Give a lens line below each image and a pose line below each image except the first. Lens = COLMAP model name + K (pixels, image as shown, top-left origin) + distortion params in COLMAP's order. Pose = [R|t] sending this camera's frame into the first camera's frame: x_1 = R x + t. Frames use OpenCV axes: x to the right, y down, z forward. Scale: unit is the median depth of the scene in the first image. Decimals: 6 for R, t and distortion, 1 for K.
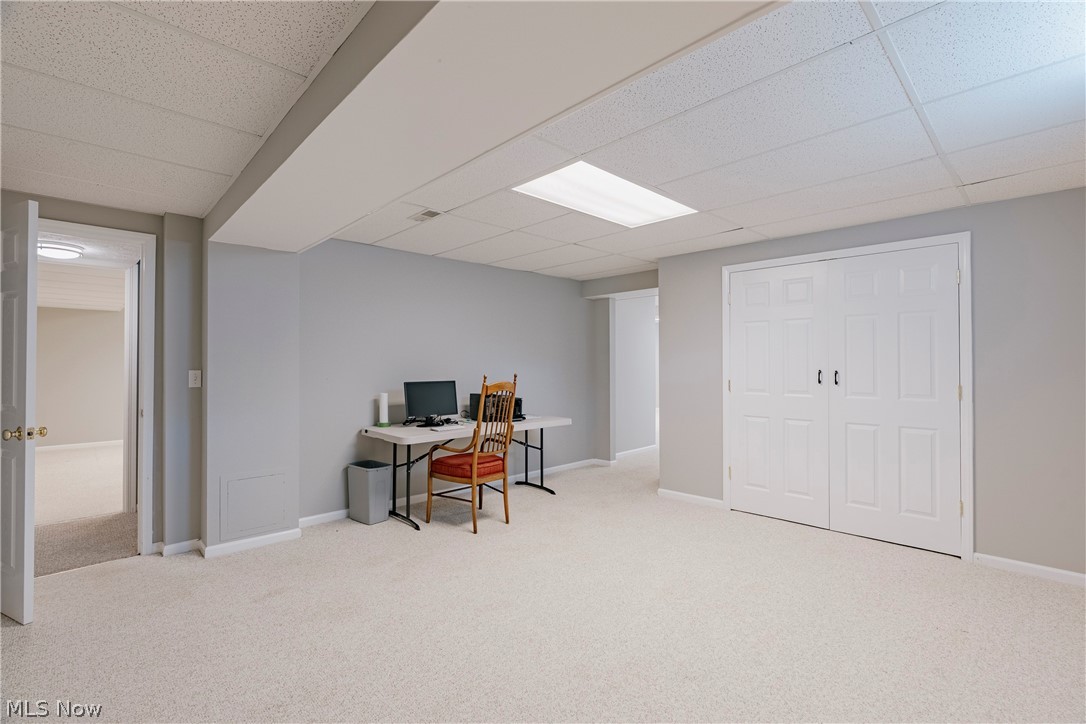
lens RADIAL K [[493.6, 0, 546.3], [0, 493.6, 361.1], [0, 0, 1]] dist [0.005257, 0.000676]
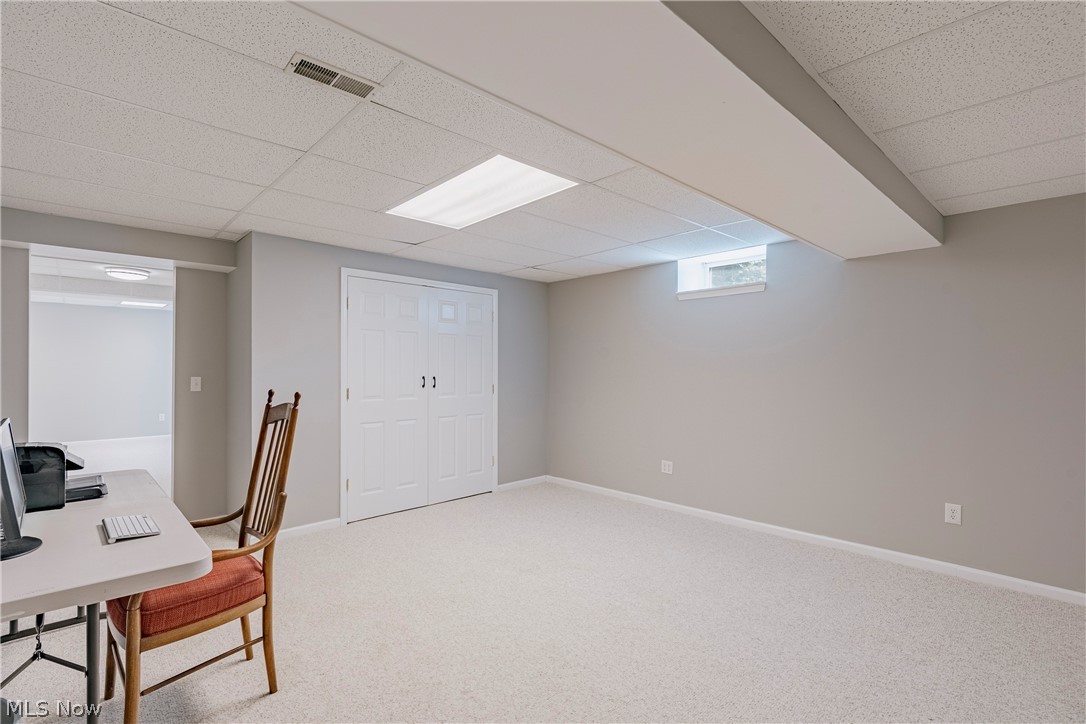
lens RADIAL K [[493.6, 0, 545.9], [0, 493.6, 367.3], [0, 0, 1]] dist [0.005257, 0.000676]
pose [[0.016757, 0.012574, 0.999781, -0.636930], [-0.005192, 0.999909, -0.012489, 0.009256], [-0.999846, -0.004982, 0.016821, 0.664316]]
